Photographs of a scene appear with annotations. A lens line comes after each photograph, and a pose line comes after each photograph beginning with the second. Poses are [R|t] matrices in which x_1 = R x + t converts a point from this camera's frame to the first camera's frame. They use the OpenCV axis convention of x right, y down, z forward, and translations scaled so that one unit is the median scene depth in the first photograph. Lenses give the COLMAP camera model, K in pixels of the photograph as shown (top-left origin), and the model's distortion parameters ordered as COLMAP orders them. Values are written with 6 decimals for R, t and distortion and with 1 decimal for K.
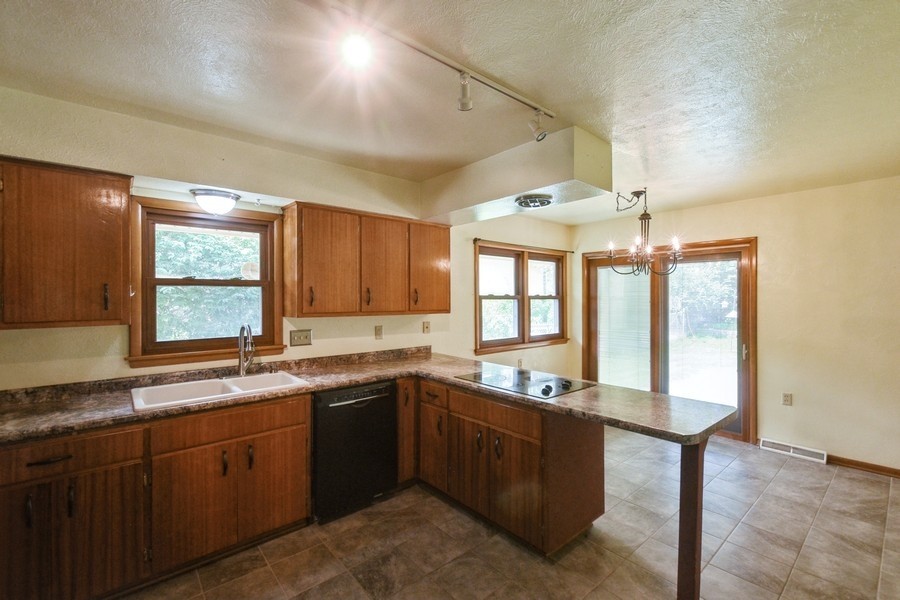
lens RADIAL K [[392.3, 0, 435.4], [0, 392.3, 298.2], [0, 0, 1]] dist [0.003422, -0.003969]
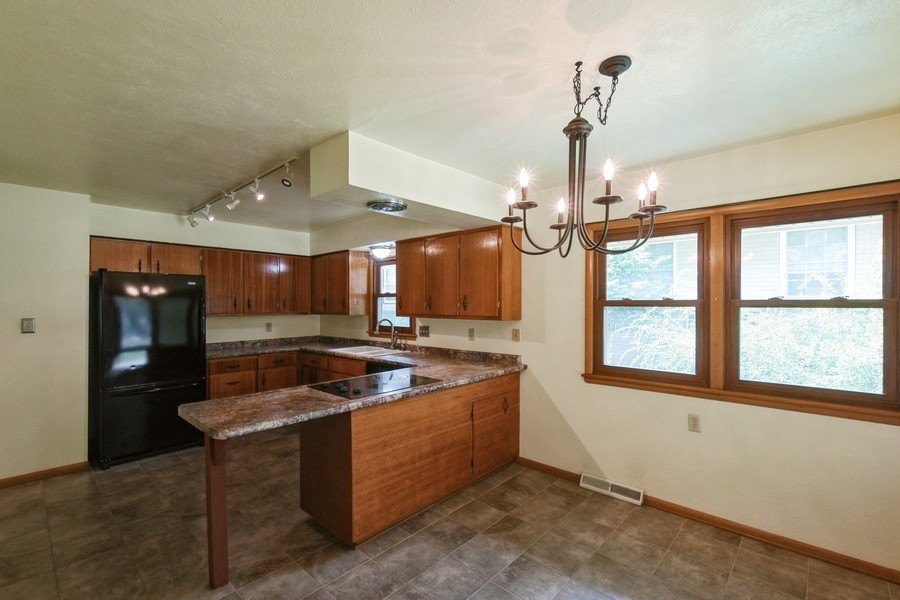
lens RADIAL K [[392.3, 0, 456.4], [0, 392.3, 305.7], [0, 0, 1]] dist [0.003422, -0.003969]
pose [[0.153399, 0.005845, -0.988147, 0.881559], [-0.002690, 0.999981, 0.005497, -0.000601], [0.988161, 0.001815, 0.153411, 0.721735]]
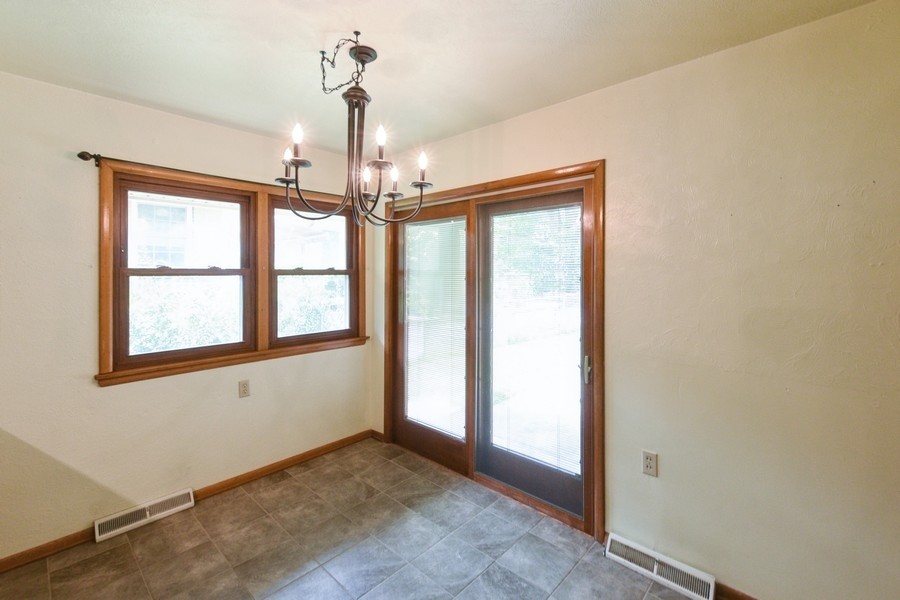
lens RADIAL K [[392.3, 0, 447.0], [0, 392.3, 271.9], [0, 0, 1]] dist [0.003422, -0.003969]
pose [[0.991620, -0.000810, 0.129186, 0.536436], [0.001237, 0.999994, -0.003224, 0.000282], [-0.129183, 0.003357, 0.991615, 0.491427]]
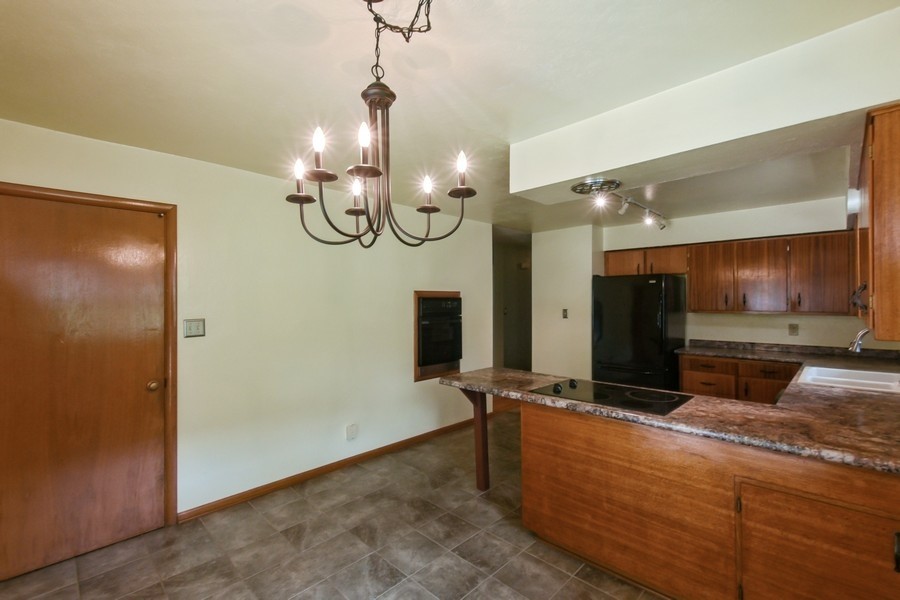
lens RADIAL K [[392.3, 0, 448.5], [0, 392.3, 298.7], [0, 0, 1]] dist [0.003422, -0.003969]
pose [[-0.993119, 0.003782, -0.117052, 0.472789], [0.003986, 0.999991, -0.001509, -0.002875], [0.117045, -0.001966, -0.993125, 1.262622]]
